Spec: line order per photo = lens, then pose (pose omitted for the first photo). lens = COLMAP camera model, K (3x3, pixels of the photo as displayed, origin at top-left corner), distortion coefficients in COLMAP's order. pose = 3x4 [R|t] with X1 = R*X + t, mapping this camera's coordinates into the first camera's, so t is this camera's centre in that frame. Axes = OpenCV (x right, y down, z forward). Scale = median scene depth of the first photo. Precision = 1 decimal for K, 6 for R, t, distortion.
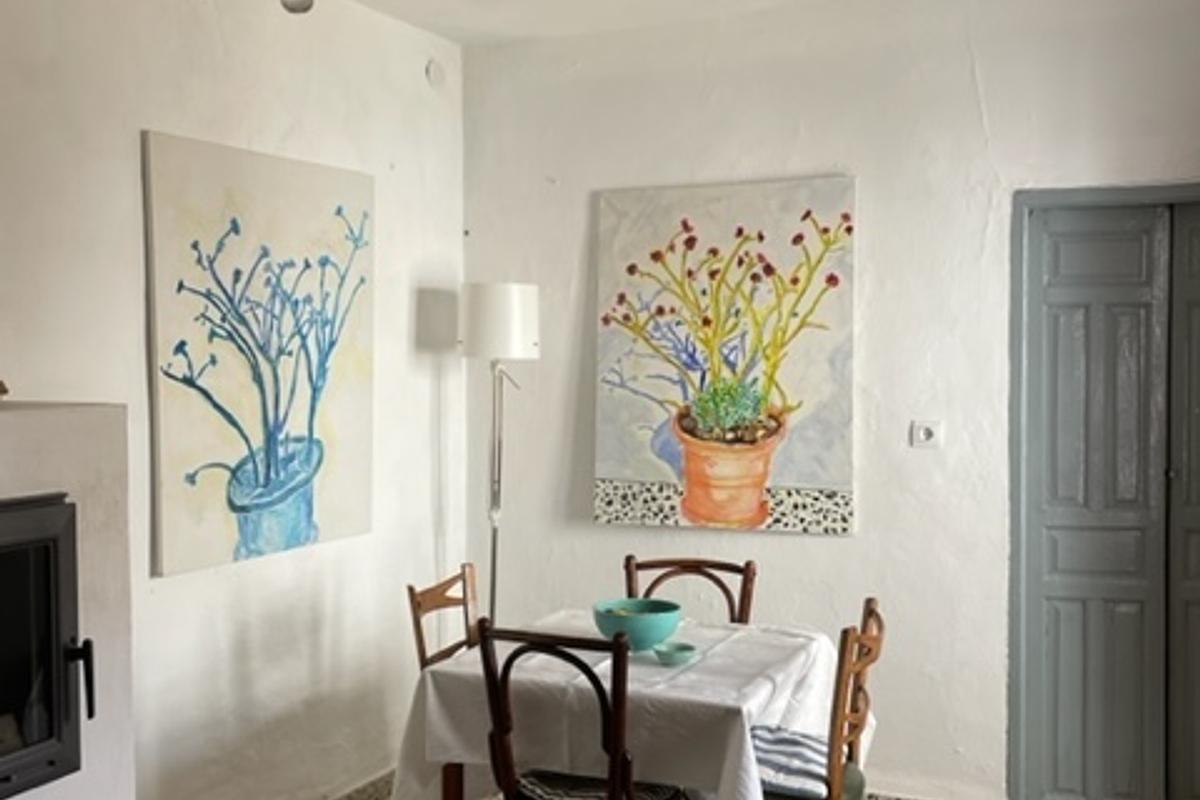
lens RADIAL K [[1226.3, 0, 595.4], [0, 1226.3, 431.8], [0, 0, 1]] dist [0.097651, -0.153151]
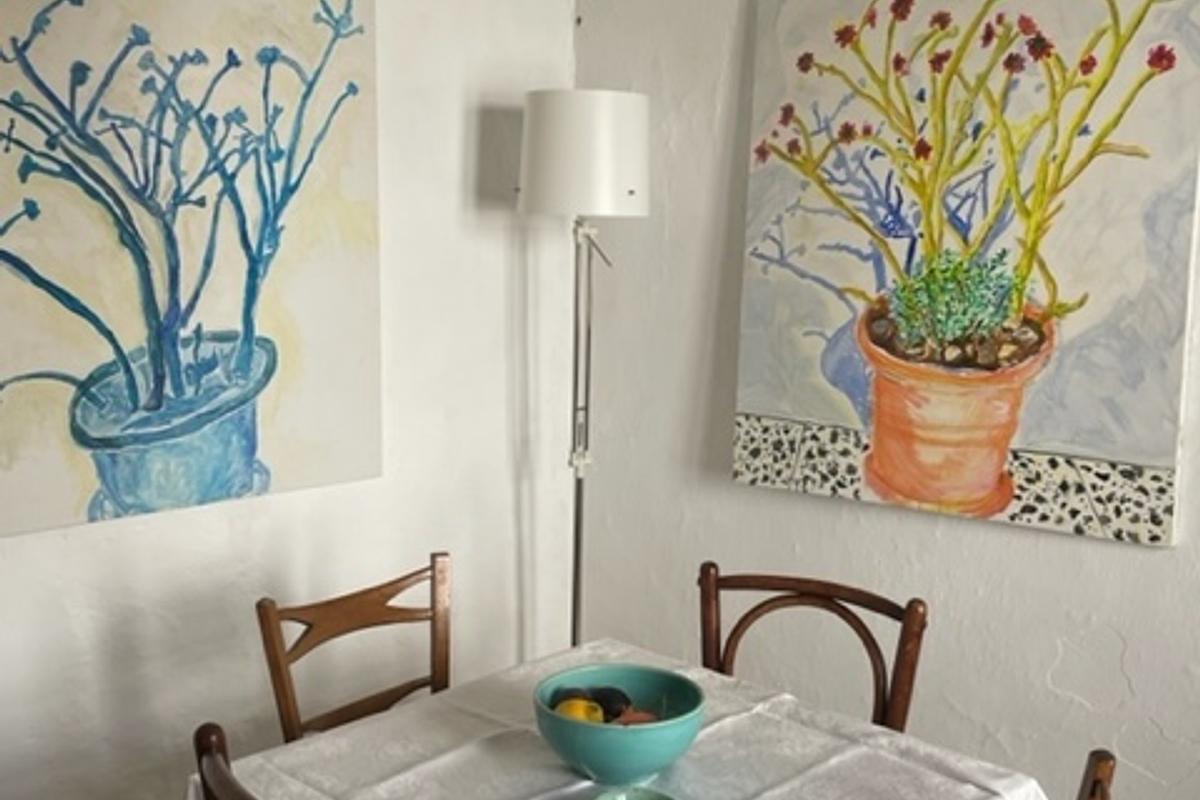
lens RADIAL K [[1226.3, 0, 595.4], [0, 1226.3, 431.8], [0, 0, 1]] dist [0.097651, -0.153151]
pose [[0.938873, 0.061756, -0.338679, 0.154192], [-0.027723, 0.994146, 0.104424, -0.016256], [0.343146, -0.088652, 0.935089, 0.415403]]
